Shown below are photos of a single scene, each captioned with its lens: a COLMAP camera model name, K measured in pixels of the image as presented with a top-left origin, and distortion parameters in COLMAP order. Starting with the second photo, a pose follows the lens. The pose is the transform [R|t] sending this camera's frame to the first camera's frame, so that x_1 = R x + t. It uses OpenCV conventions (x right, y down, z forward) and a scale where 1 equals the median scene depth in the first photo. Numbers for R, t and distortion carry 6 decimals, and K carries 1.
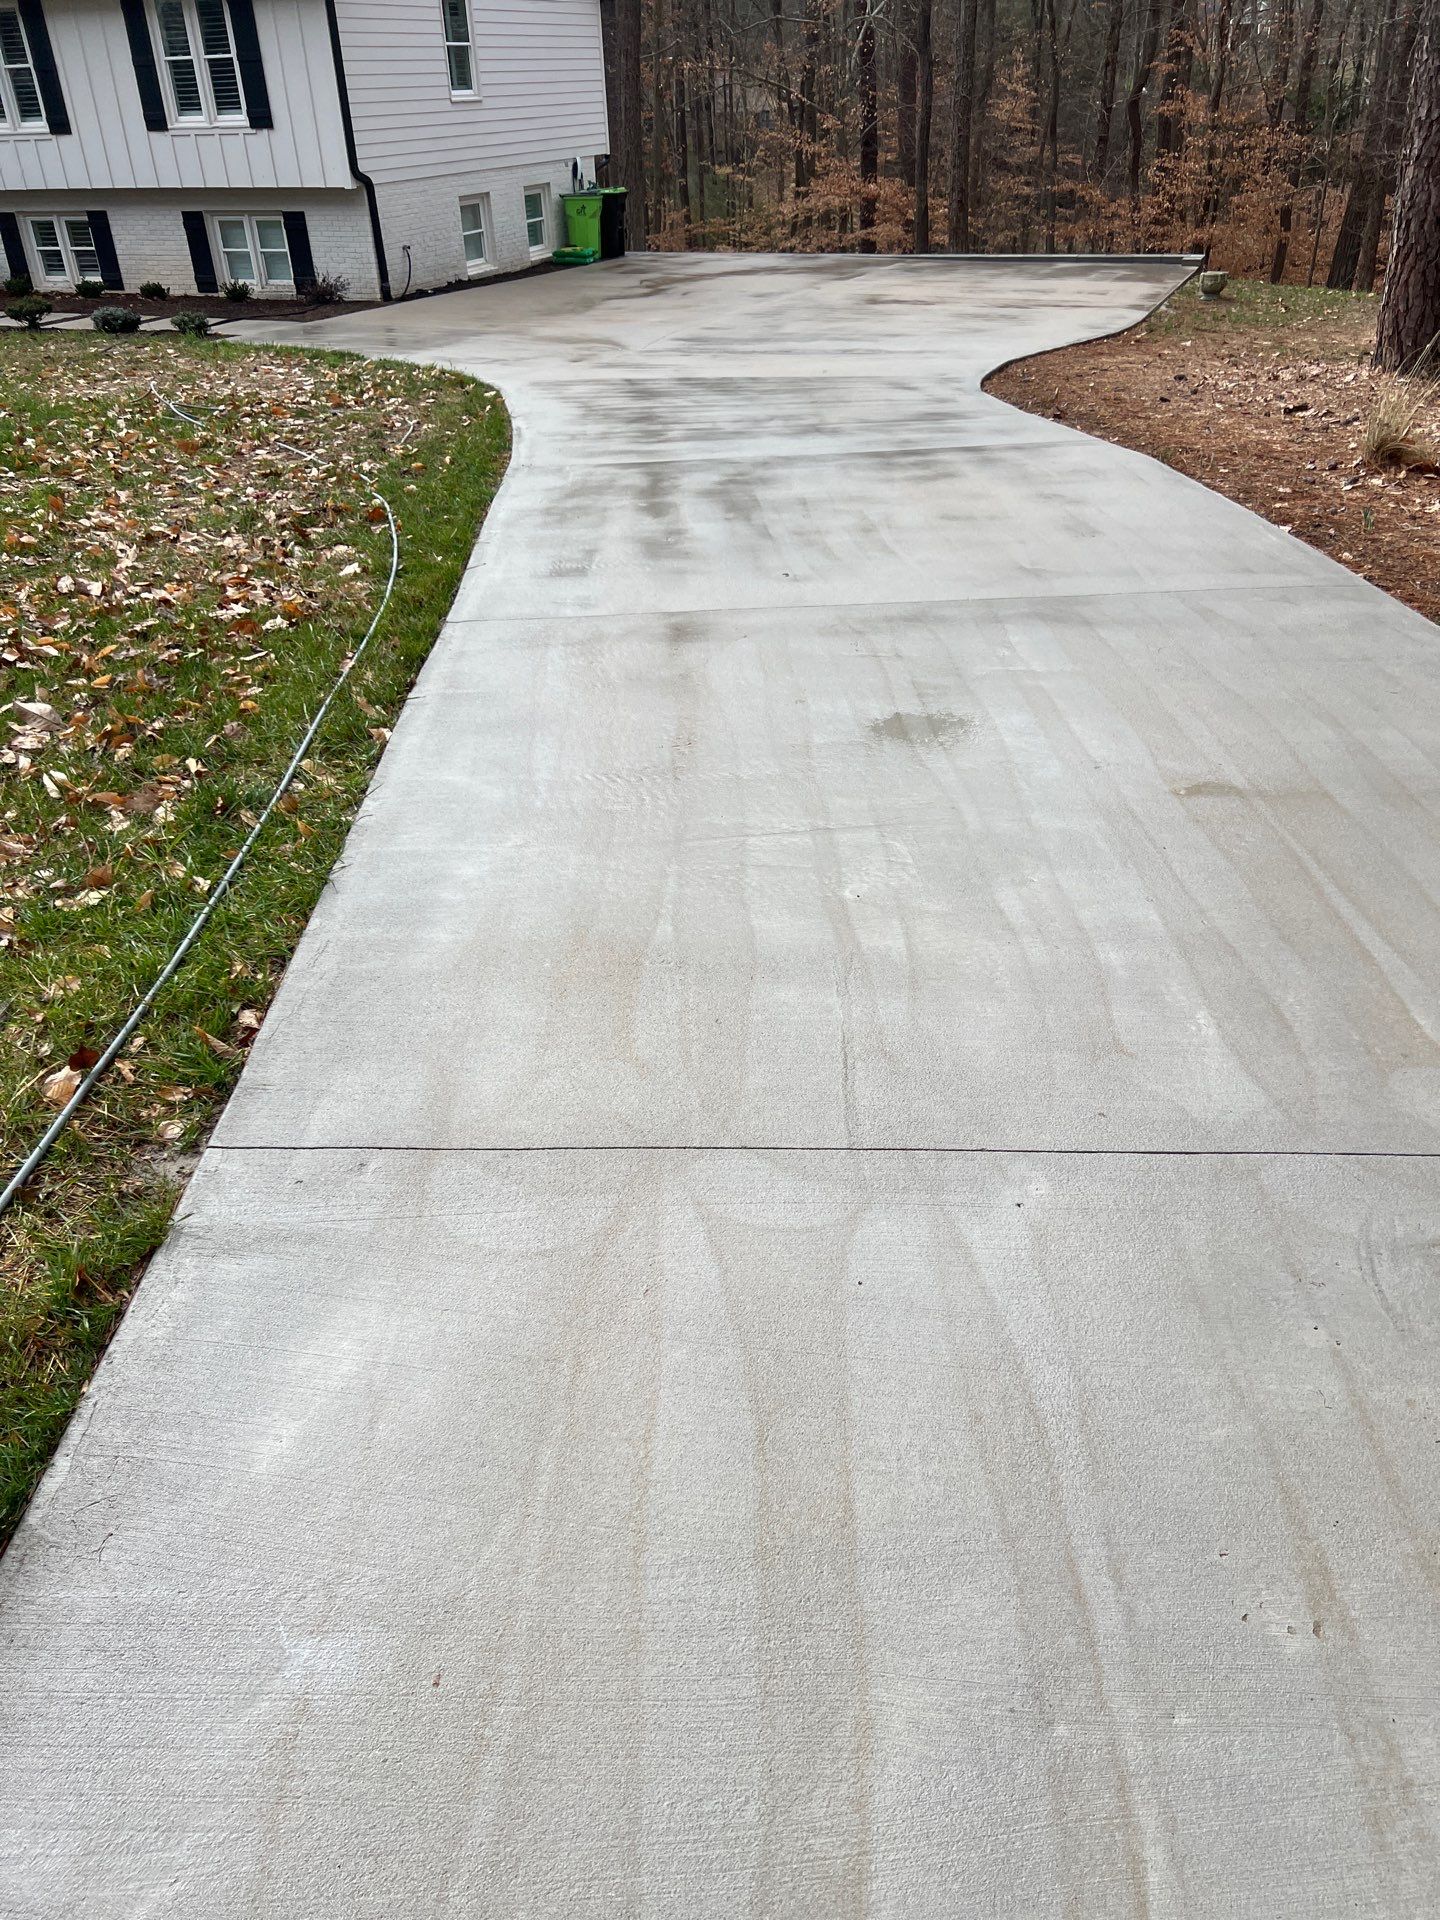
lens RADIAL K [[1337.7, 0, 720.0], [0, 1337.7, 960.0], [0, 0, 1]] dist [0.054112, -0.075455]
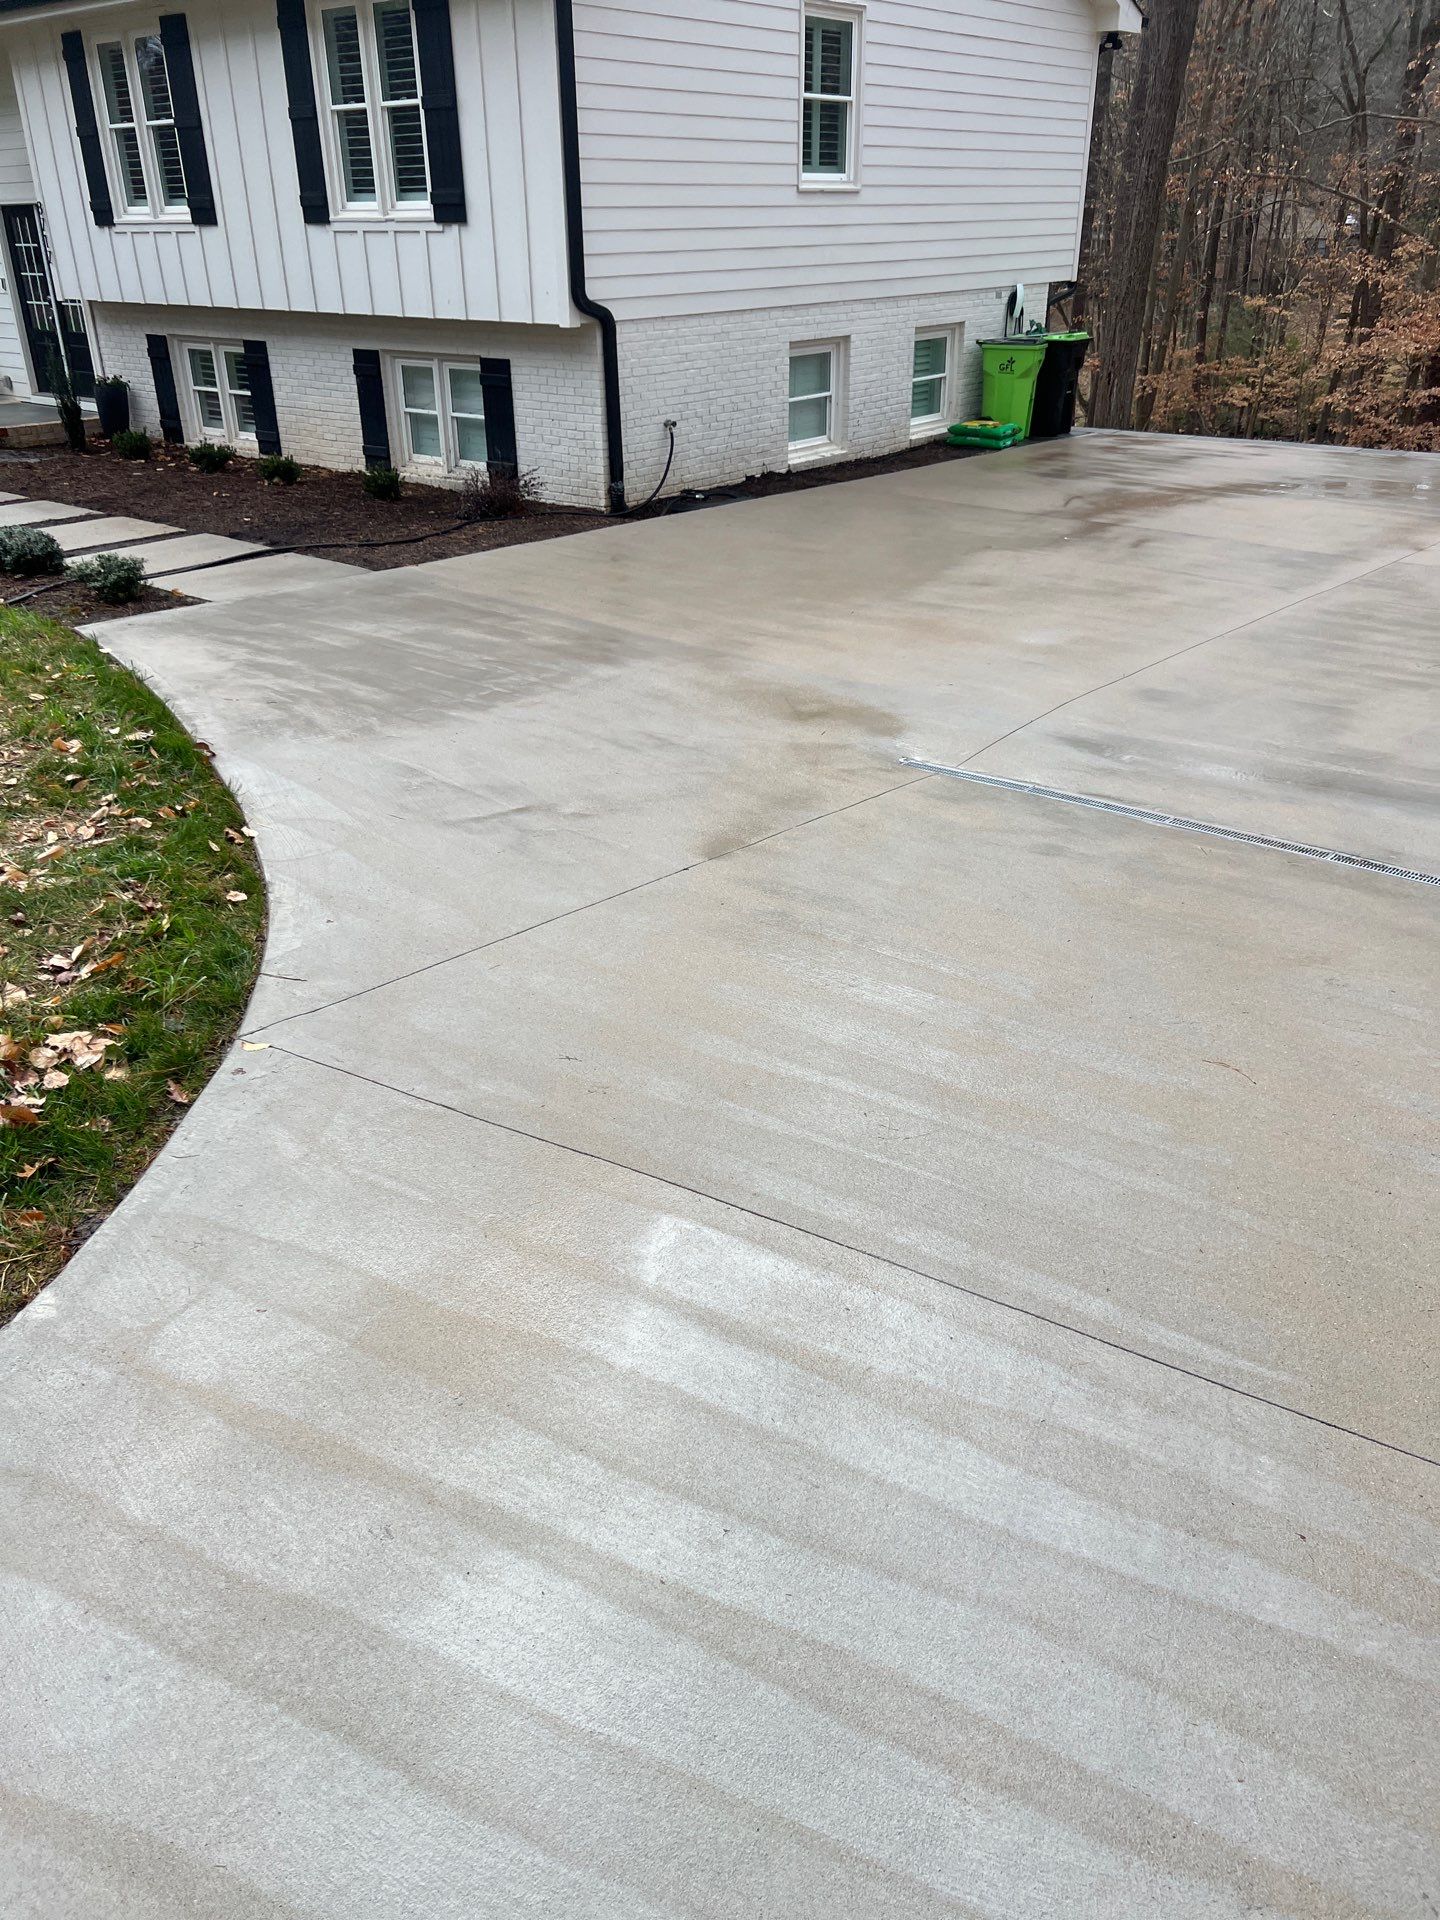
lens RADIAL K [[1354.4, 0, 720.0], [0, 1354.4, 960.0], [0, 0, 1]] dist [-0.003682, -0.000232]
pose [[0.942672, 0.170504, -0.286876, -0.000931], [-0.189971, 0.980923, -0.041234, -0.271786], [0.274373, 0.093368, 0.957080, 0.452015]]
